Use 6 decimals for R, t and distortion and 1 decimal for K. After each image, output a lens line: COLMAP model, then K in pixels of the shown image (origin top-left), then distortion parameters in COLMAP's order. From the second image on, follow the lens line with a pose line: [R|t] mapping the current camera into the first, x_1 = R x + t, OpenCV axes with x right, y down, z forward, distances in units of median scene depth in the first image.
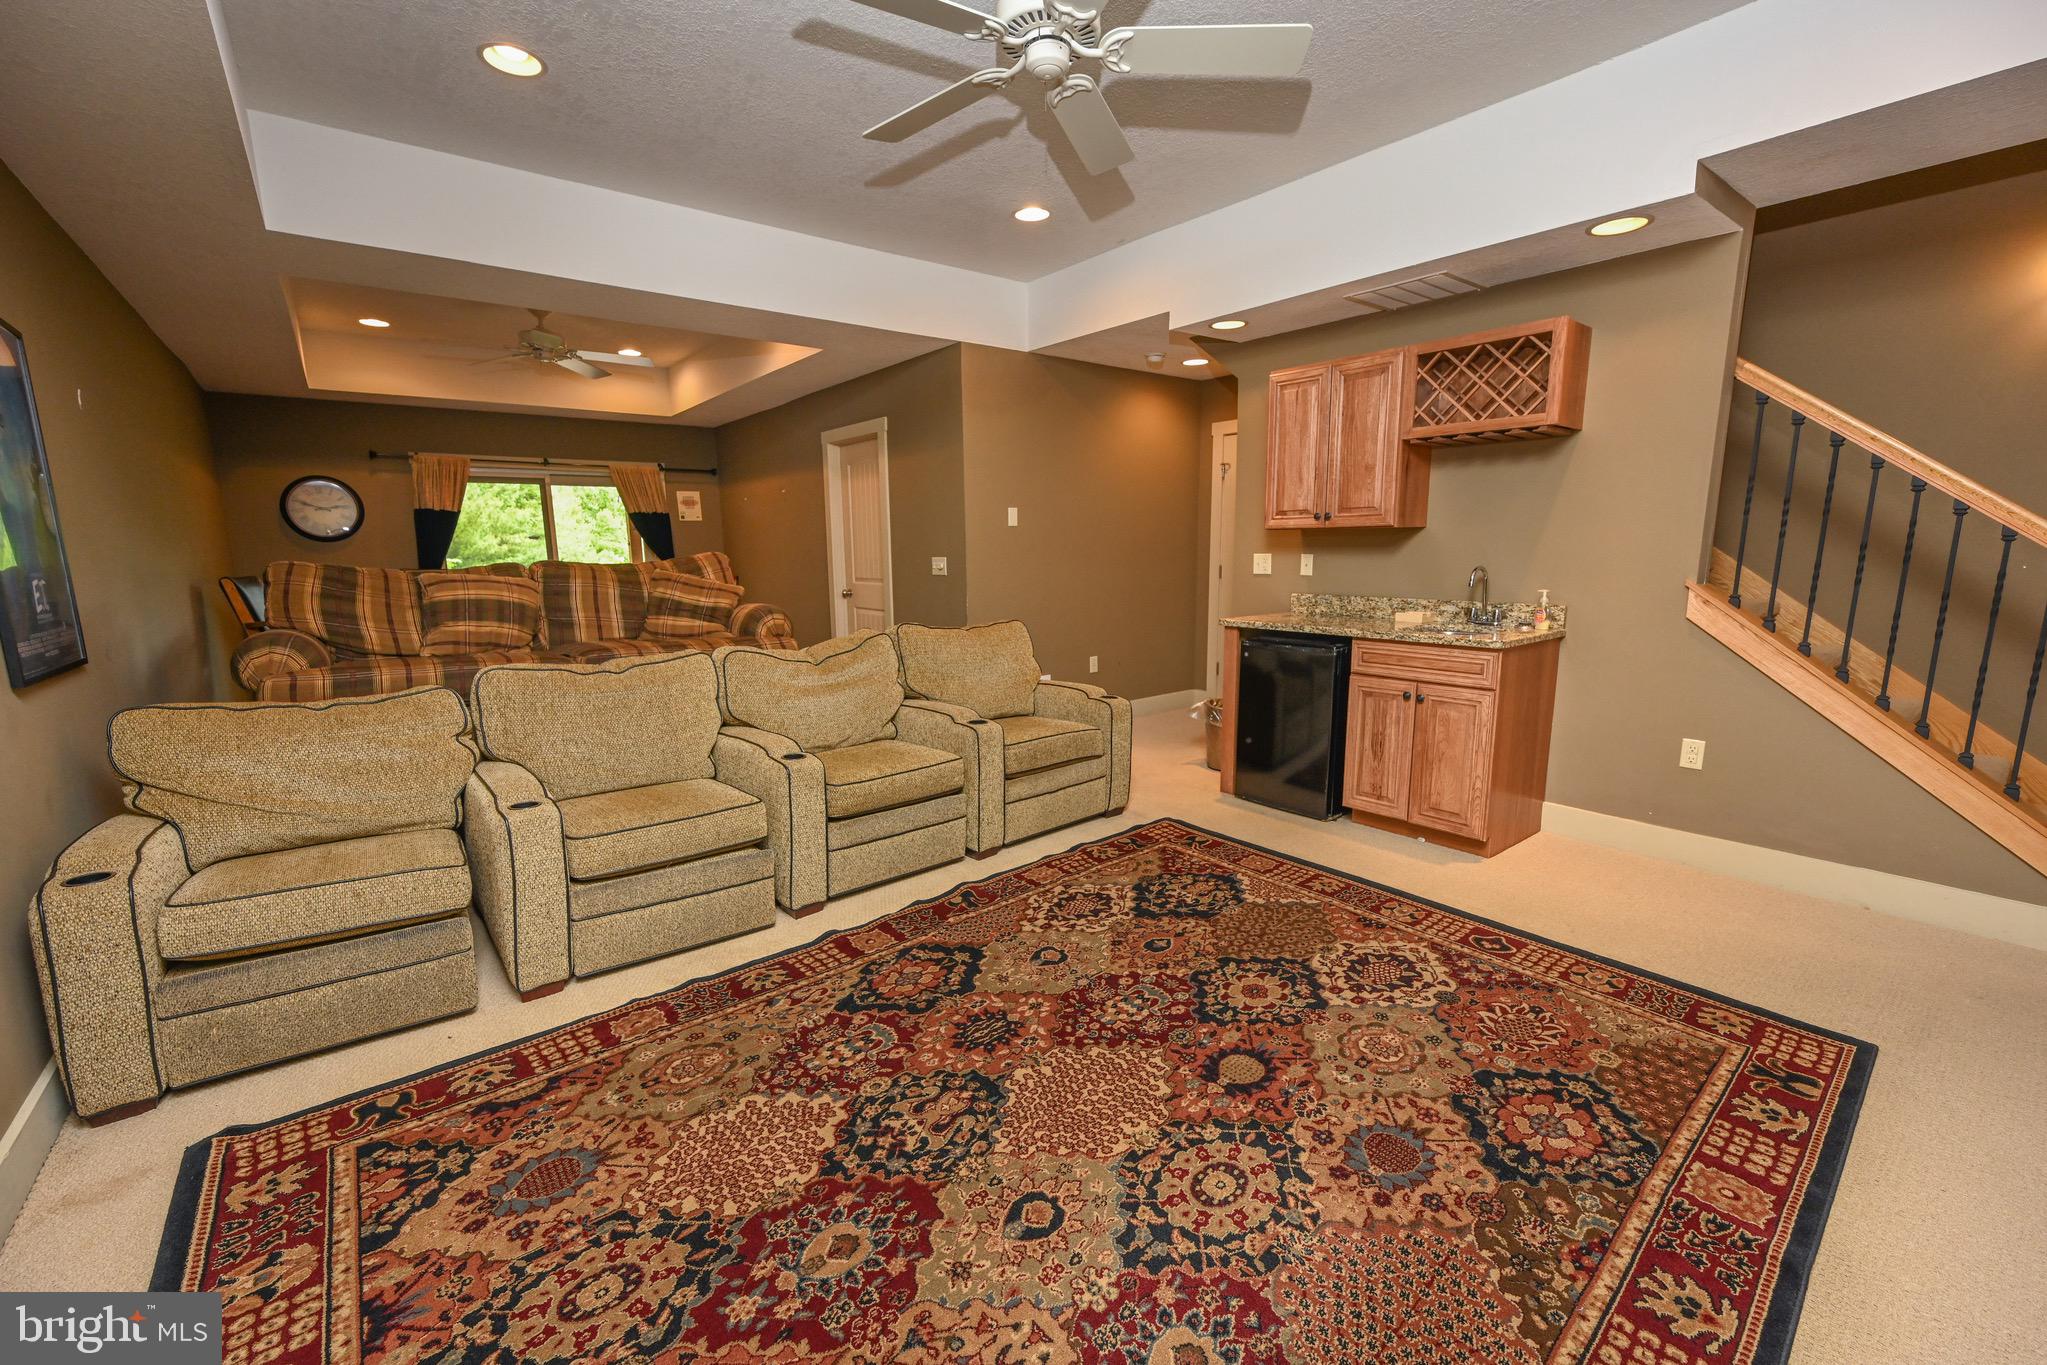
lens RADIAL K [[818.3, 0, 1023.5], [0, 818.3, 682.5], [0, 0, 1]] dist [-0.000468, -0.000163]
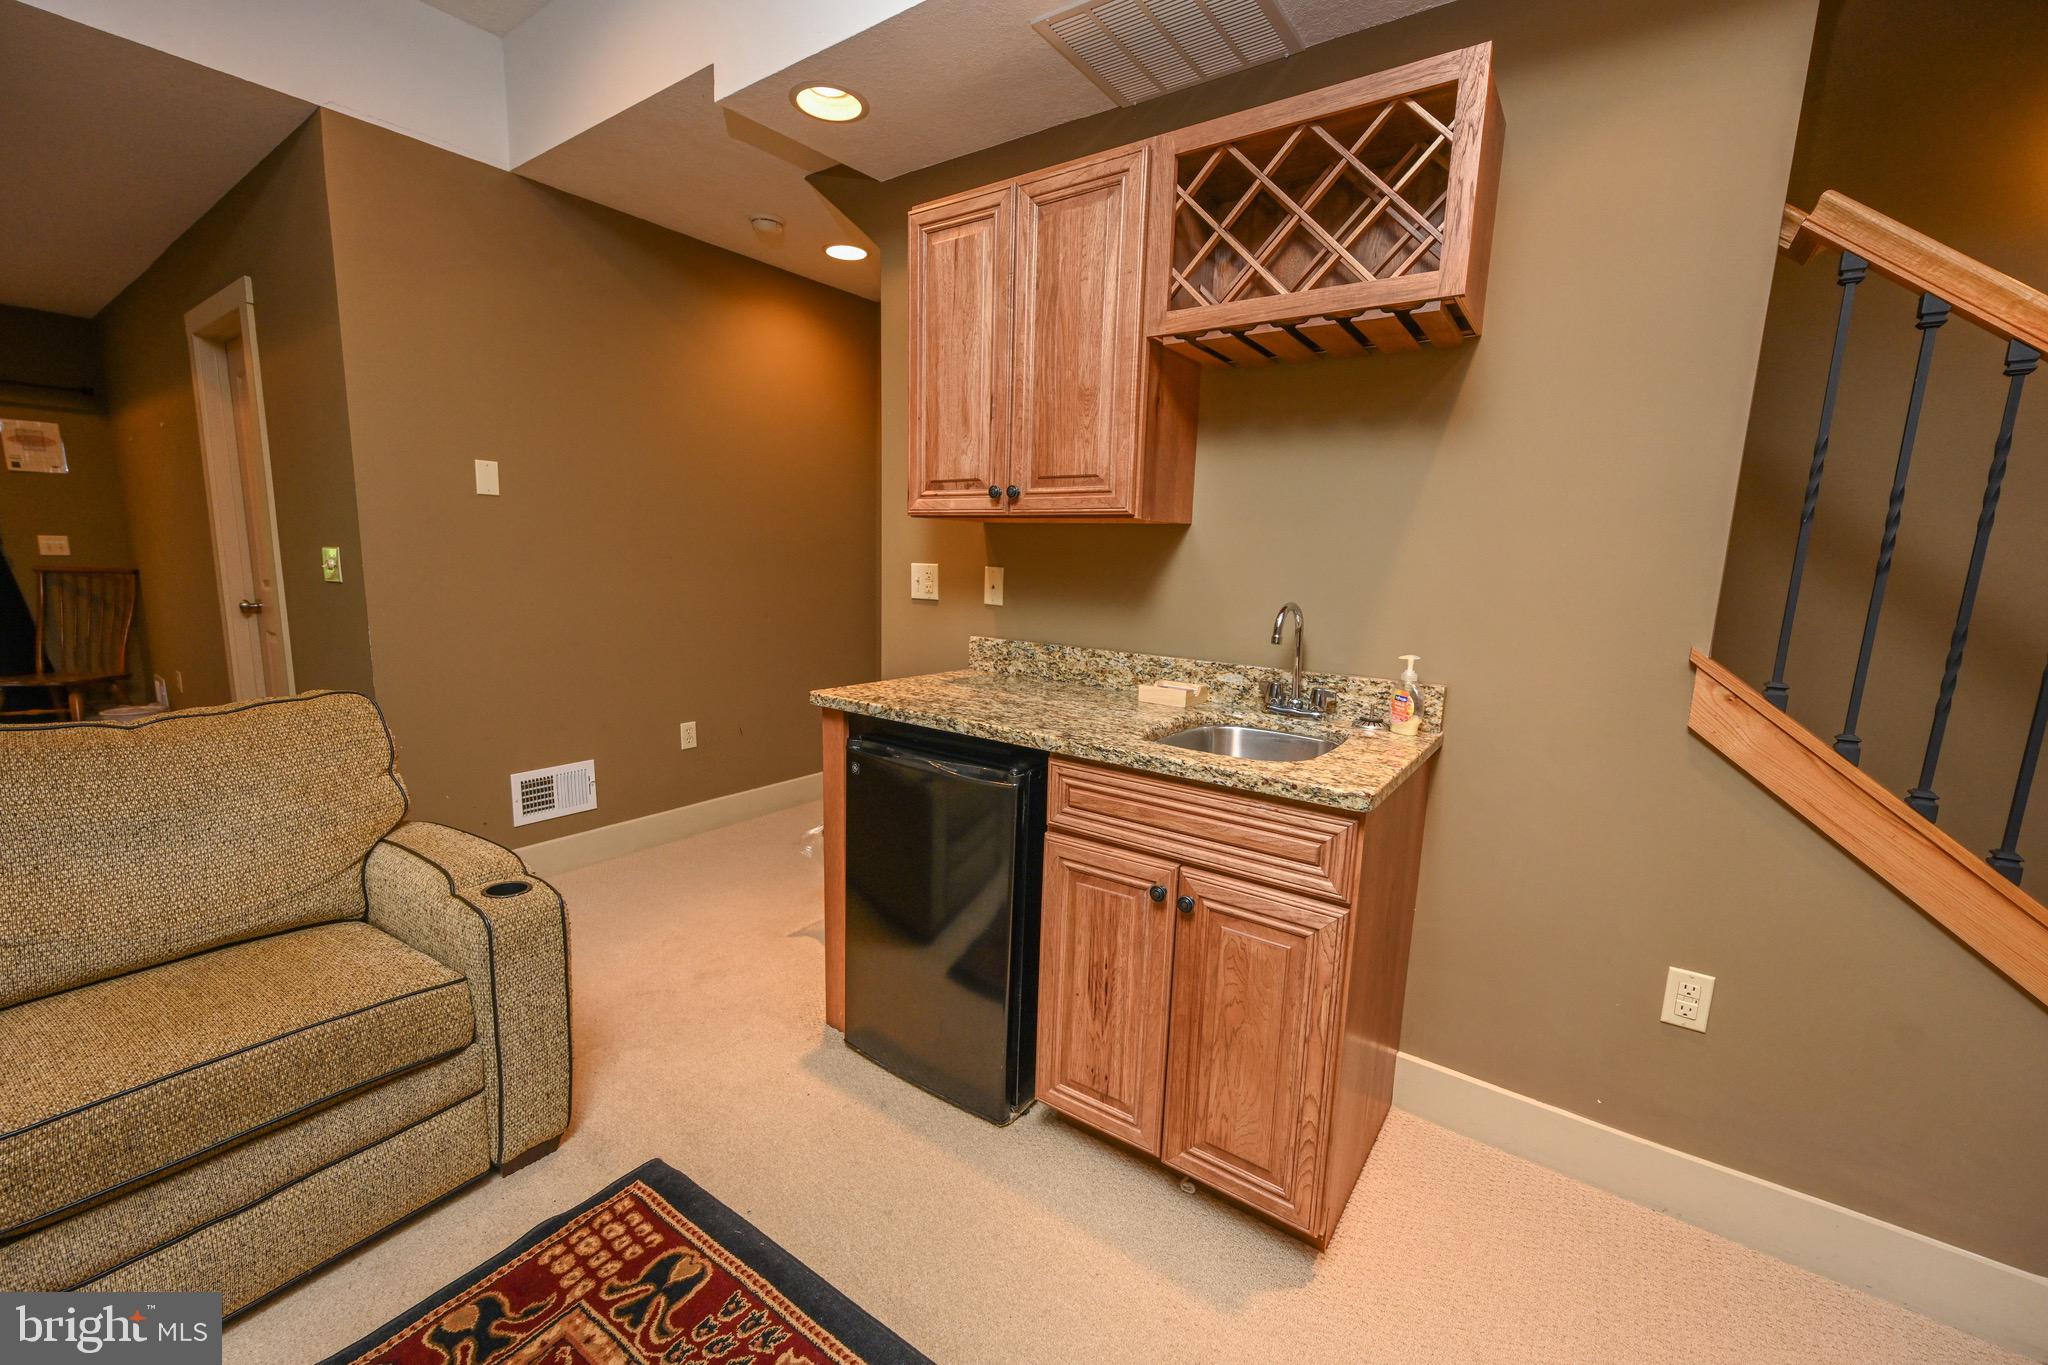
lens RADIAL K [[818.7, 0, 1024.0], [0, 818.7, 682.5], [0, 0, 1]] dist [-0.000468, -0.000163]
pose [[0.963709, -0.000646, 0.266954, 0.296105], [0.002691, 0.999970, -0.007294, -0.100708], [-0.266941, 0.007748, 0.963682, 0.624633]]
